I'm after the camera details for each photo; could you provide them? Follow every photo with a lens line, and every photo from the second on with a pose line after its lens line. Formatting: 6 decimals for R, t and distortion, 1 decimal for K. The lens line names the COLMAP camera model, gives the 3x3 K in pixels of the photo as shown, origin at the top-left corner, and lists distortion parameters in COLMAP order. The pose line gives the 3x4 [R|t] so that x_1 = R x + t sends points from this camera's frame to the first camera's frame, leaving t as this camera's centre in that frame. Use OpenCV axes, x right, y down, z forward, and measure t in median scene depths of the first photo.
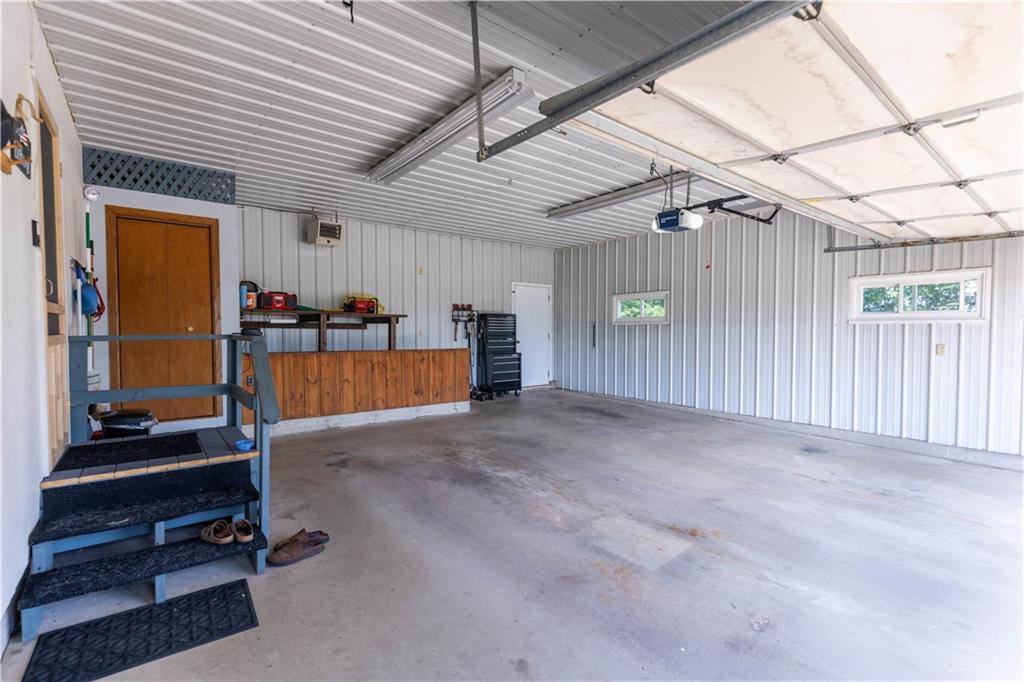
lens RADIAL K [[460.9, 0, 511.3], [0, 460.9, 338.5], [0, 0, 1]] dist [0.008490, -0.001576]
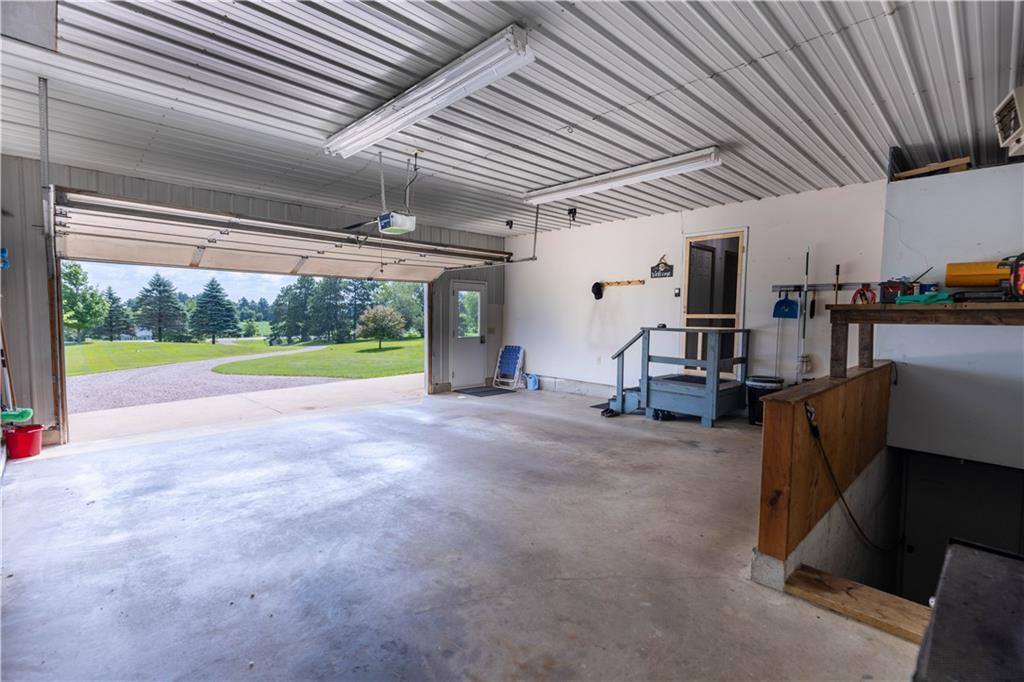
lens RADIAL K [[460.9, 0, 510.8], [0, 460.9, 350.3], [0, 0, 1]] dist [0.008490, -0.001576]
pose [[-0.994994, -0.006376, -0.099730, 0.190545], [-0.016286, 0.994967, 0.098876, -0.066939], [0.098598, 0.100005, -0.990090, 2.031348]]
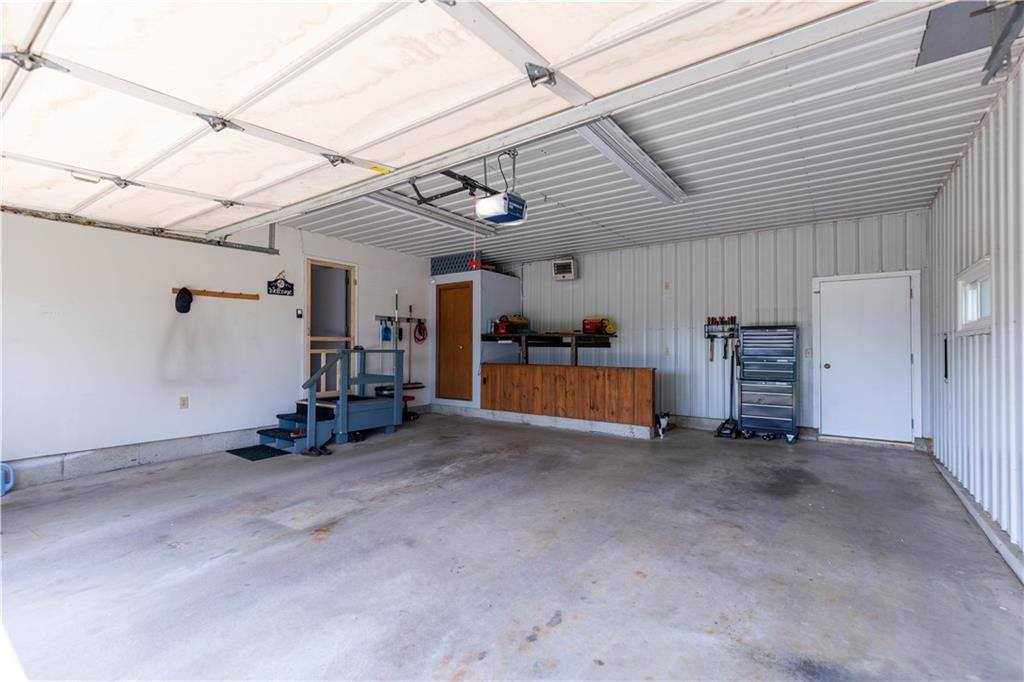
lens RADIAL K [[460.9, 0, 516.7], [0, 460.9, 342.0], [0, 0, 1]] dist [0.008490, -0.001576]
pose [[0.277224, -0.017622, -0.960644, 1.083959], [-0.019800, 0.999515, -0.024049, -0.003955], [0.960601, 0.025687, 0.276741, 0.776872]]
